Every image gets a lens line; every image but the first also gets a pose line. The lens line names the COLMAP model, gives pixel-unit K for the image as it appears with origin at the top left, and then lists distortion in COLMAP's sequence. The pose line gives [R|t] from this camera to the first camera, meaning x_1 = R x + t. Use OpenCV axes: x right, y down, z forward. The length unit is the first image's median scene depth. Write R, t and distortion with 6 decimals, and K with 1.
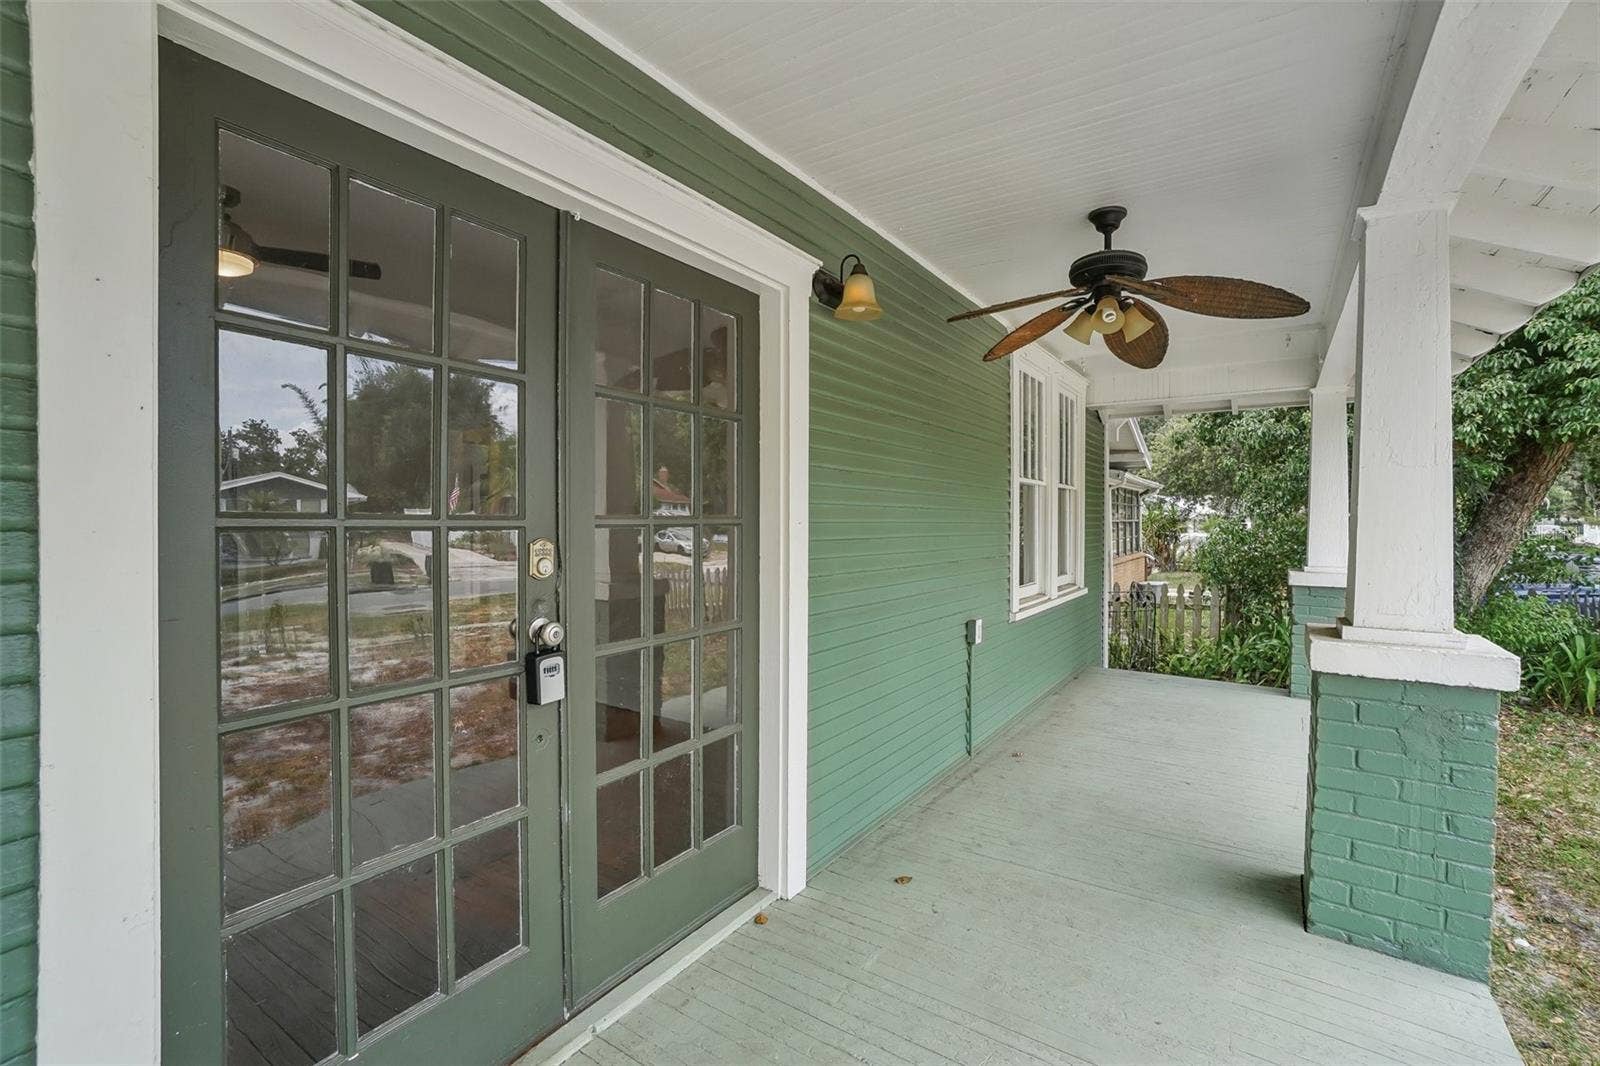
lens RADIAL K [[714.7, 0, 795.9], [0, 714.7, 536.8], [0, 0, 1]] dist [-0.015225, 0.002759]
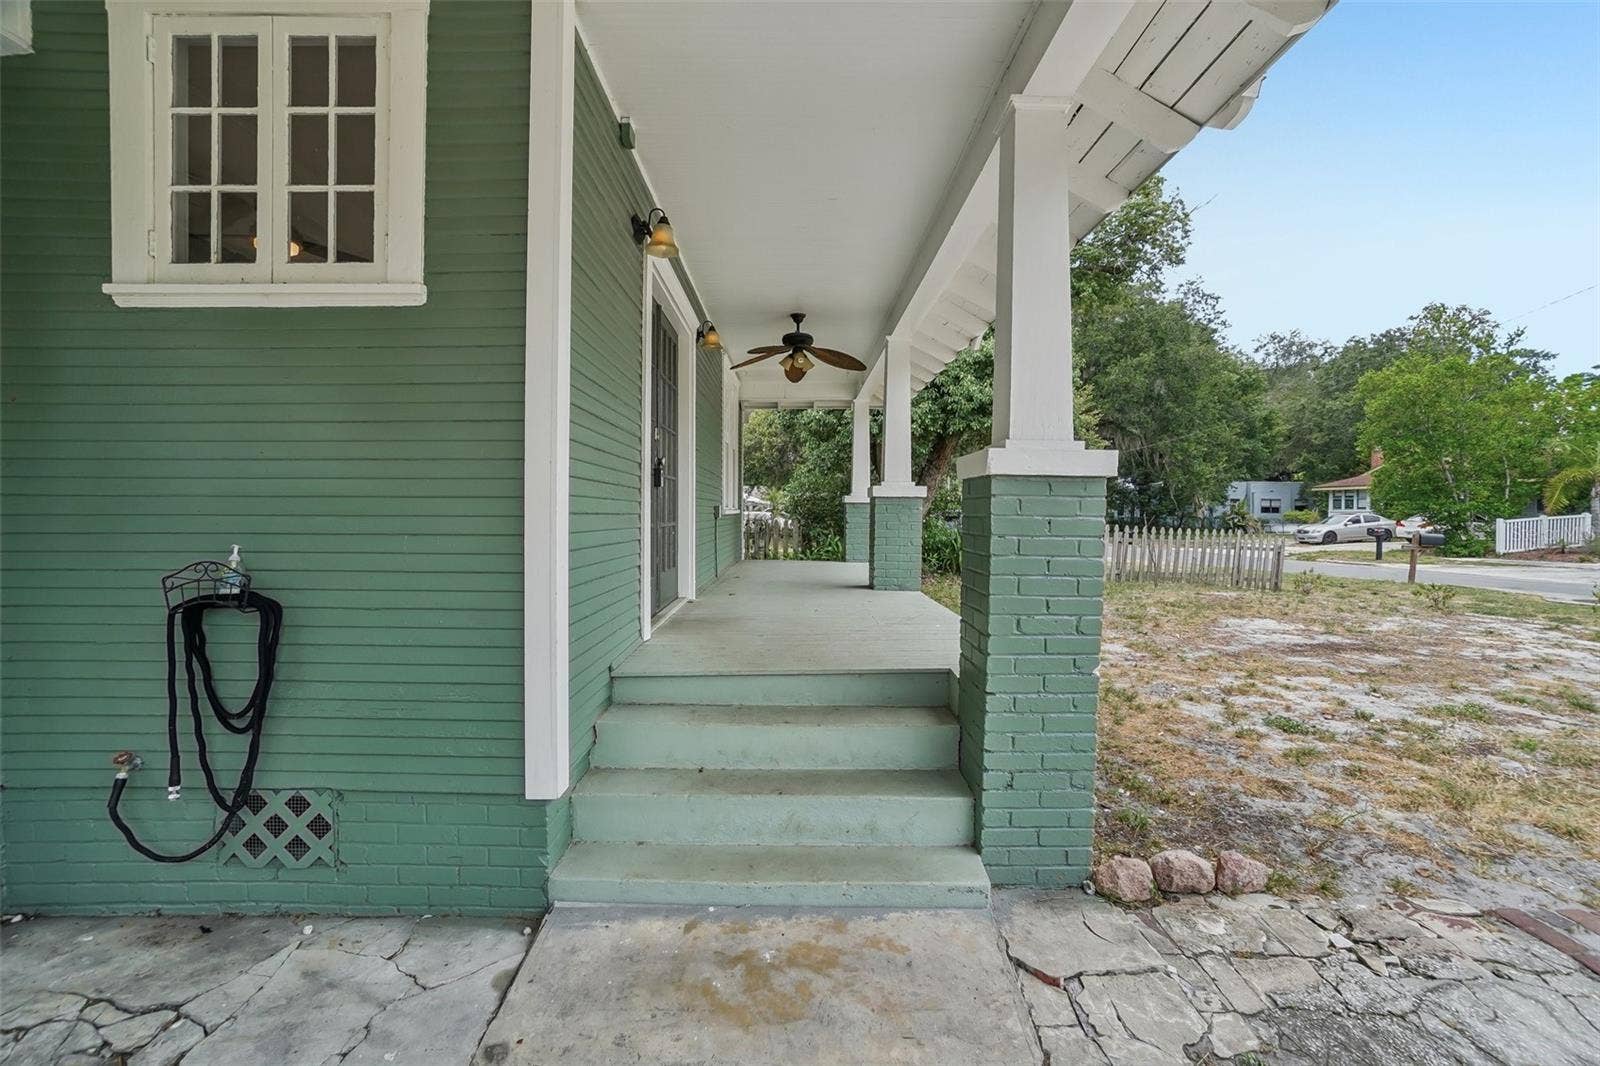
lens RADIAL K [[714.7, 0, 800.3], [0, 714.7, 531.9], [0, 0, 1]] dist [-0.015225, 0.002759]
pose [[0.828461, -0.009465, 0.559967, -0.545236], [-0.000008, 0.999857, 0.016912, 0.132995], [-0.560047, -0.014015, 0.828342, -0.594859]]
